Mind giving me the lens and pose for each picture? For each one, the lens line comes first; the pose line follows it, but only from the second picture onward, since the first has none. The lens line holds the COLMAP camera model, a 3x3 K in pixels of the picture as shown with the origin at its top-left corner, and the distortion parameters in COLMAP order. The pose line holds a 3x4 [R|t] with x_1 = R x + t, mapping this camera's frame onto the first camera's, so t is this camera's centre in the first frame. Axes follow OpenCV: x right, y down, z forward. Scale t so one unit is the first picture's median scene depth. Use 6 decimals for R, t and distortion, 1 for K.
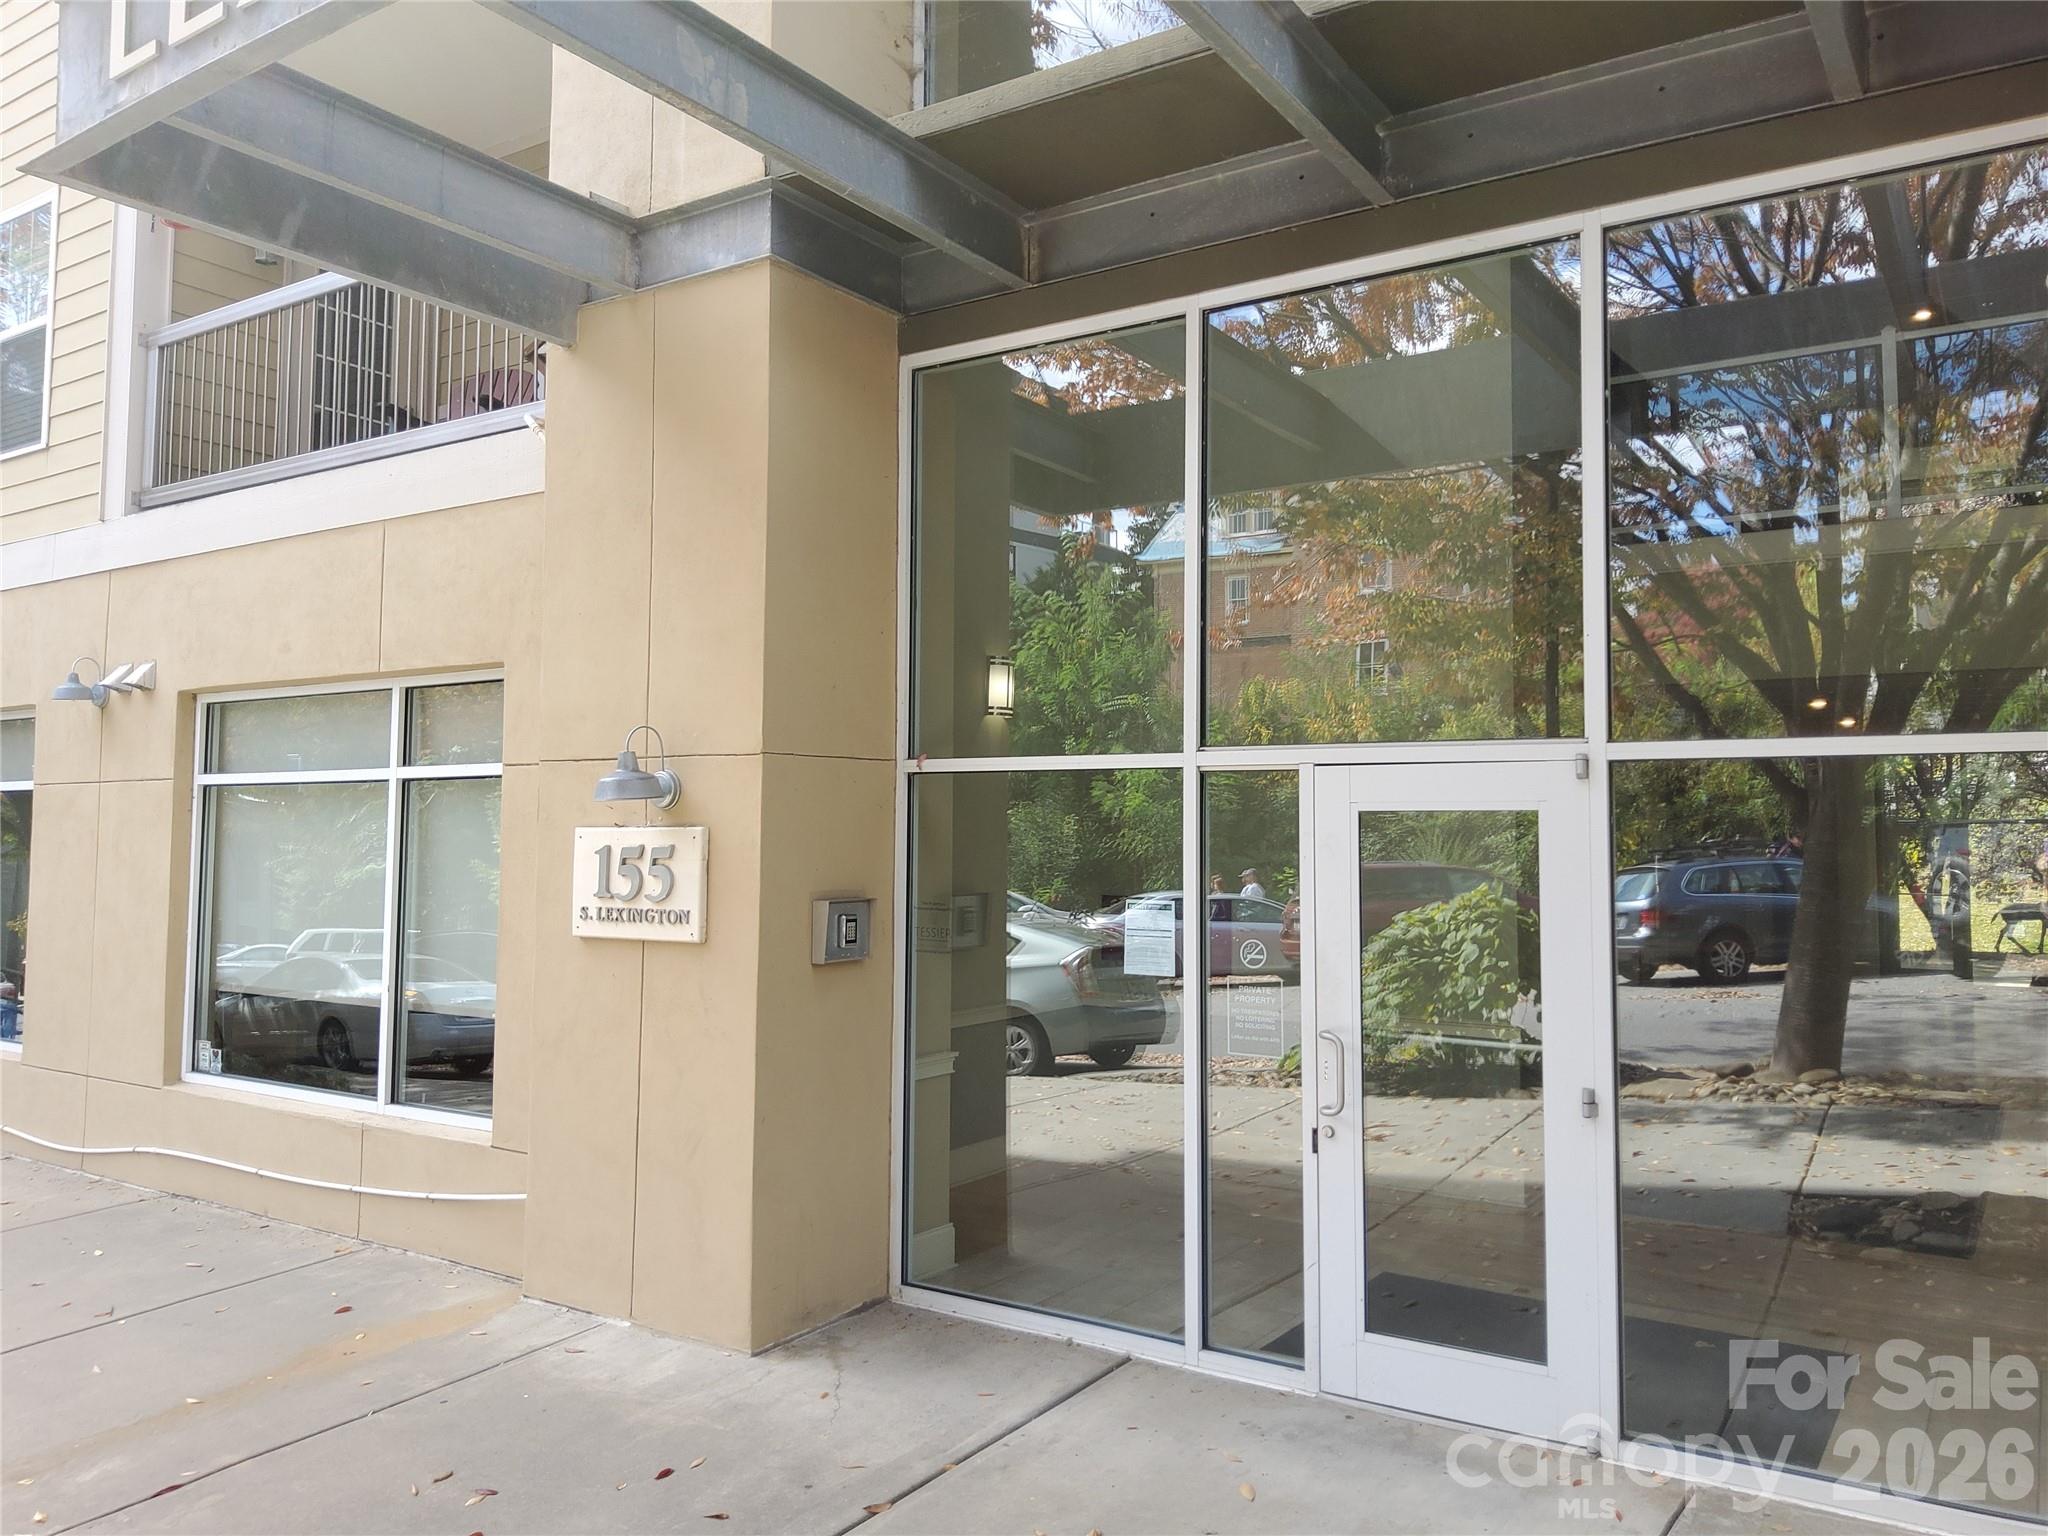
lens RADIAL K [[1538.5, 0, 1040.7], [0, 1538.5, 767.0], [0, 0, 1]] dist [0.056601, -0.094666]
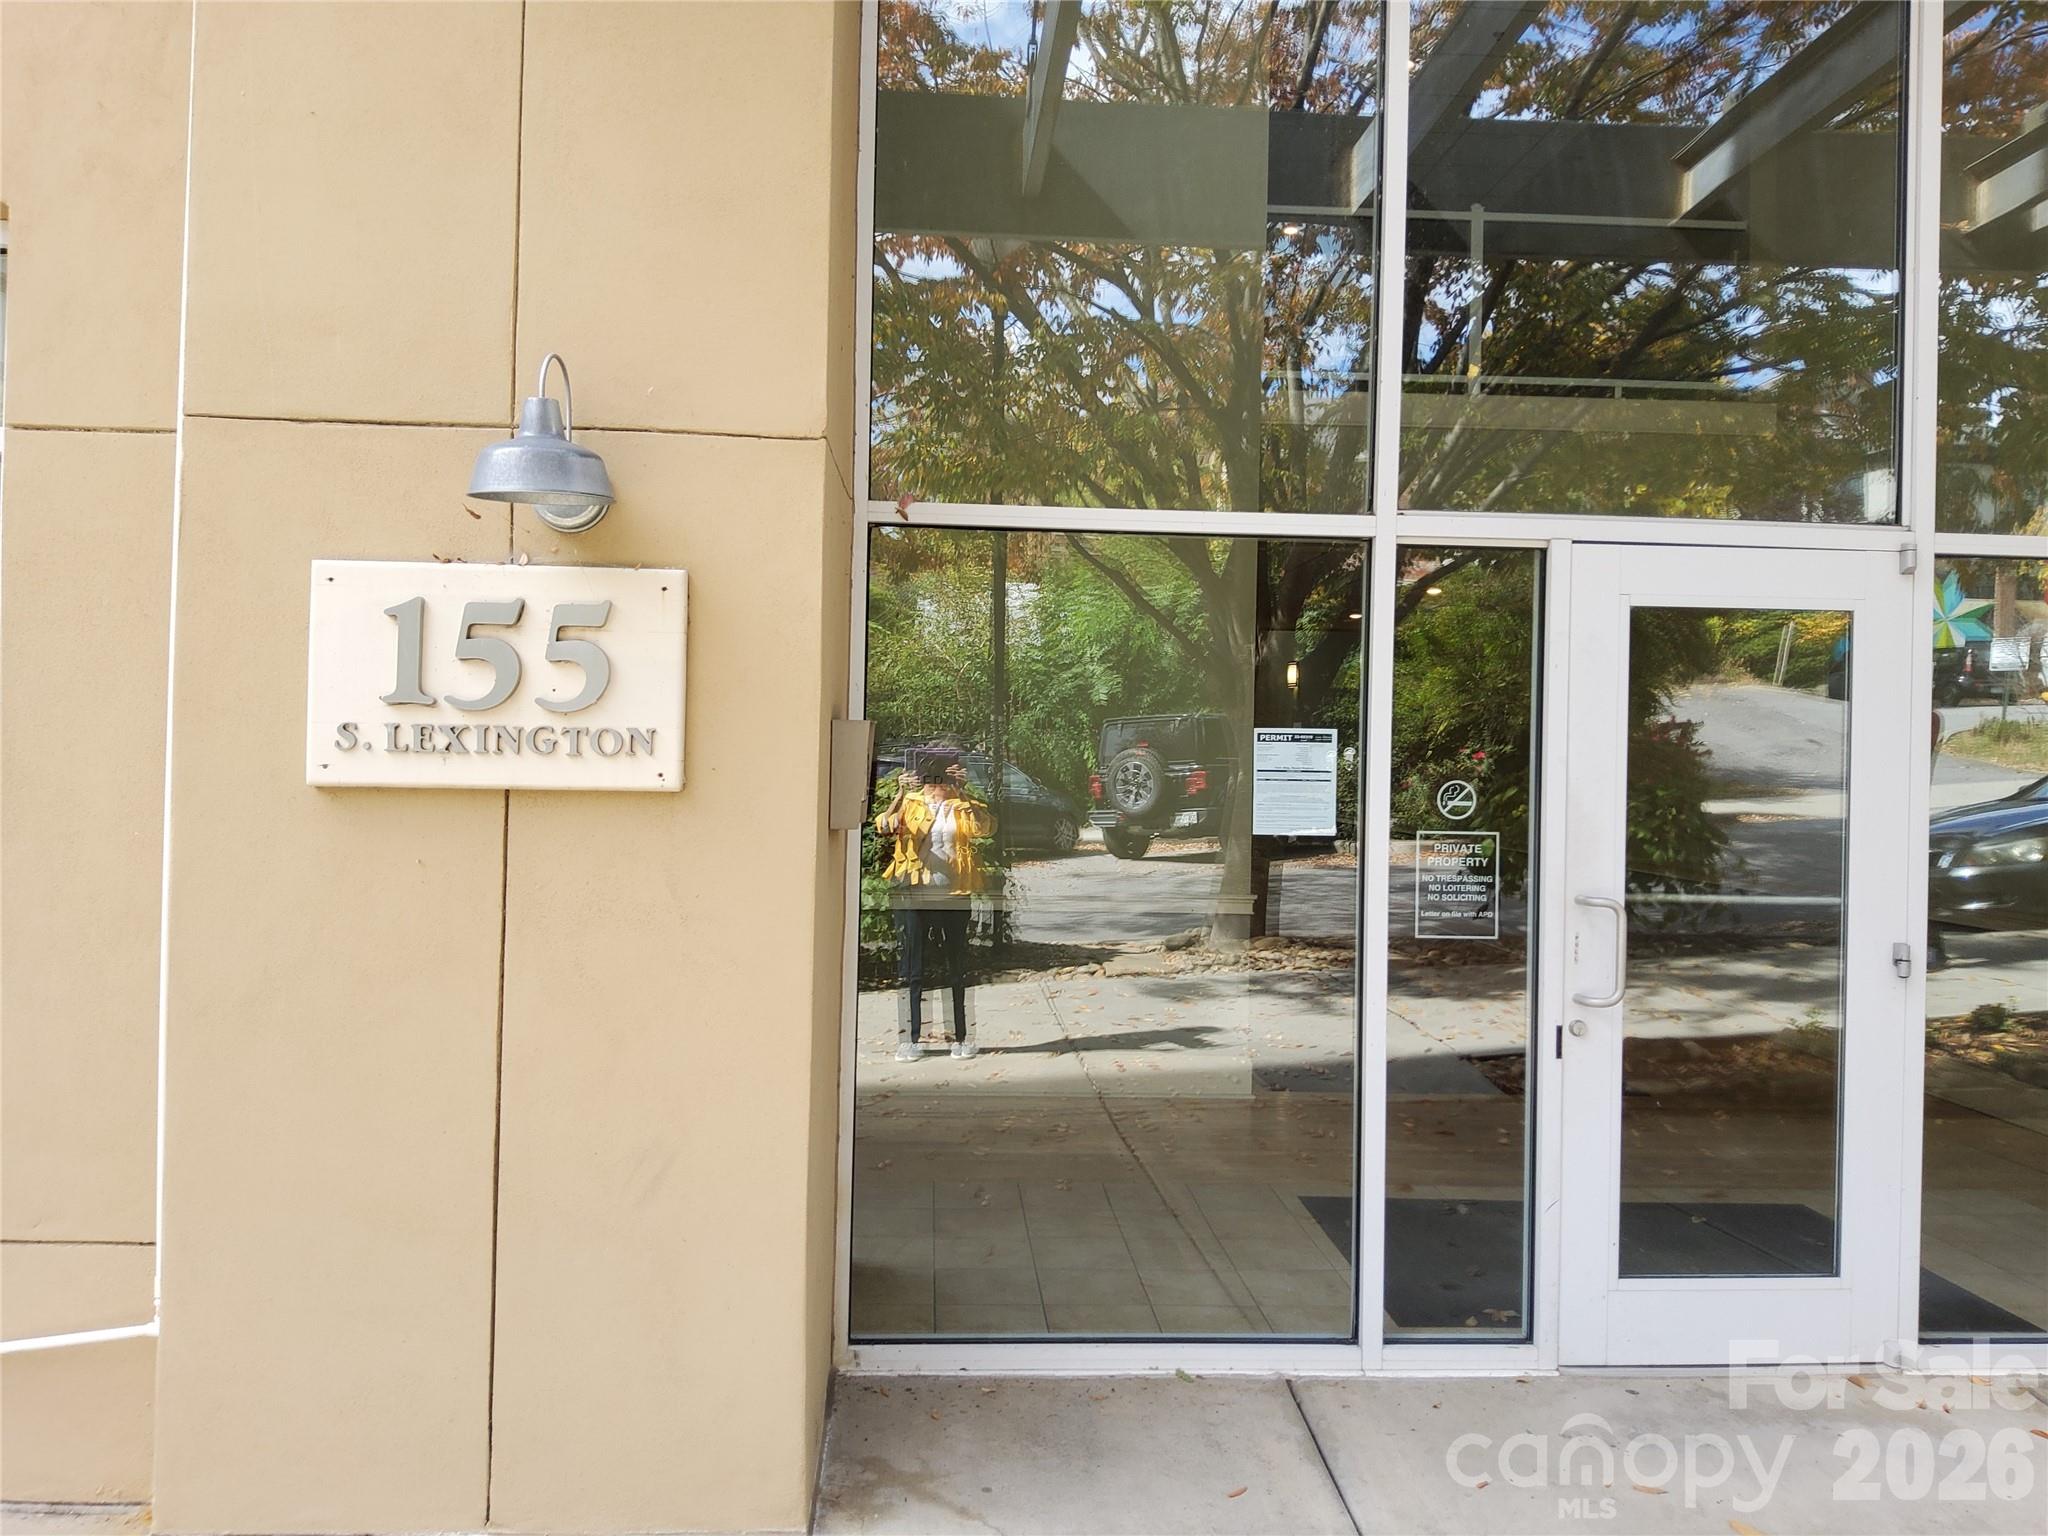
lens RADIAL K [[1538.5, 0, 1025.2], [0, 1538.5, 754.0], [0, 0, 1]] dist [0.056601, -0.094666]
pose [[0.798362, 0.011674, 0.602065, -0.431184], [-0.042002, 0.998457, 0.036335, 0.075478], [-0.600711, -0.054297, 0.797620, 0.497308]]
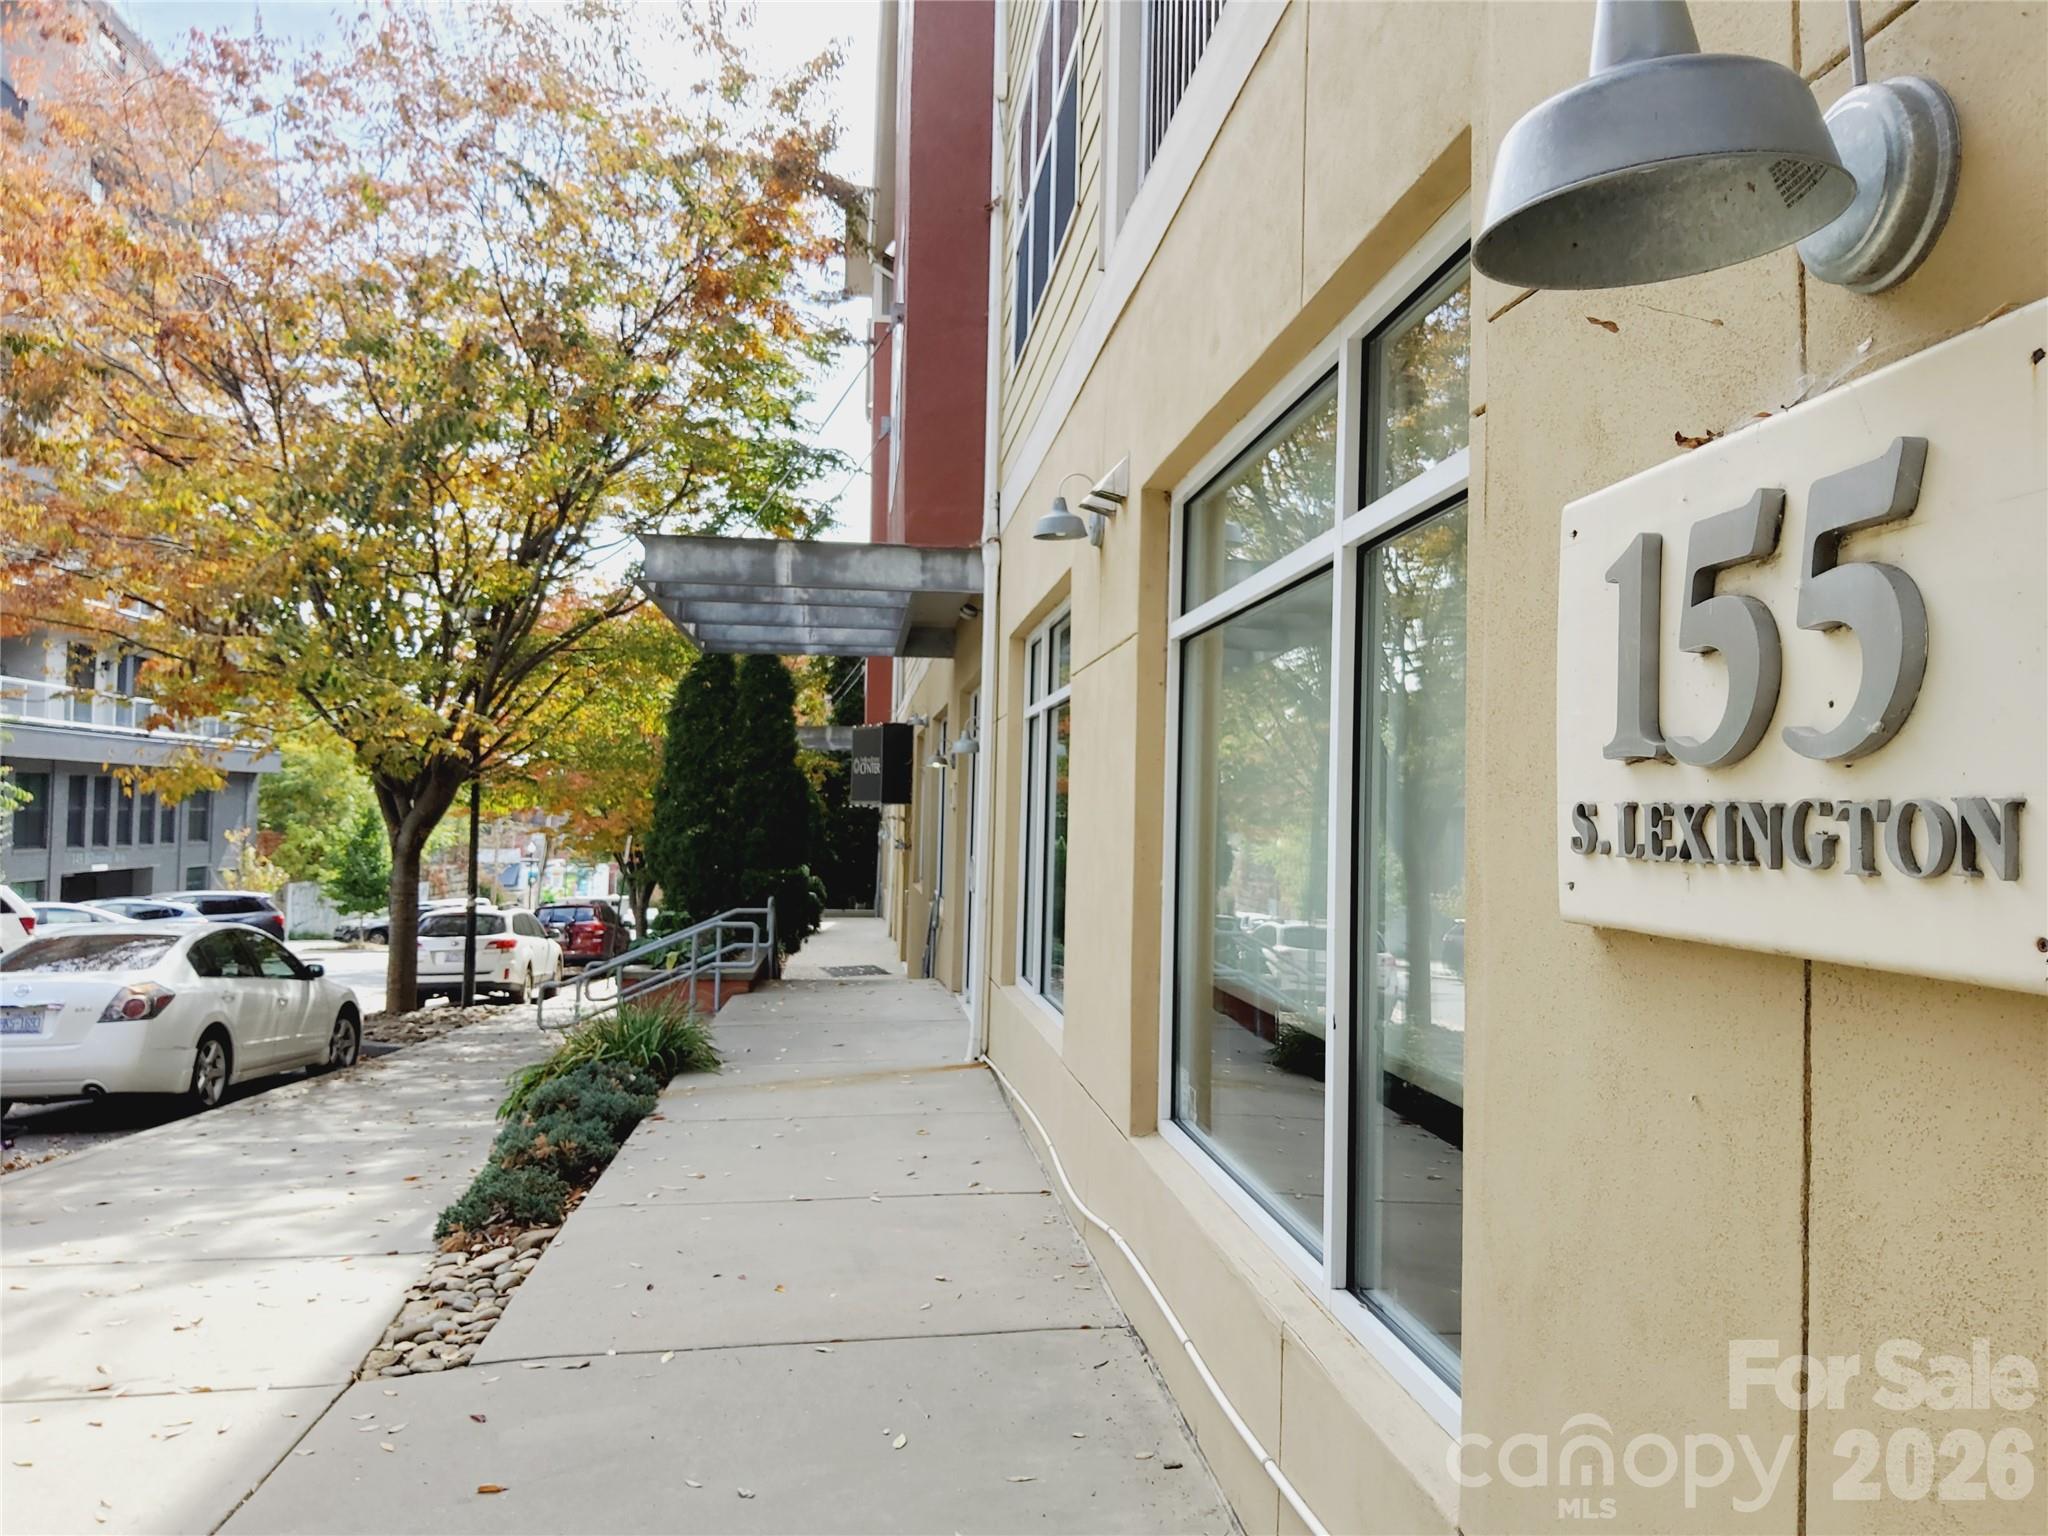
lens RADIAL K [[1538.5, 0, 1015.0], [0, 1538.5, 764.4], [0, 0, 1]] dist [0.056601, -0.094666]
pose [[0.626770, -0.022942, -0.778867, -0.163011], [0.027302, 0.999599, -0.007473, 0.085853], [0.778726, -0.016581, 0.627145, 0.795279]]
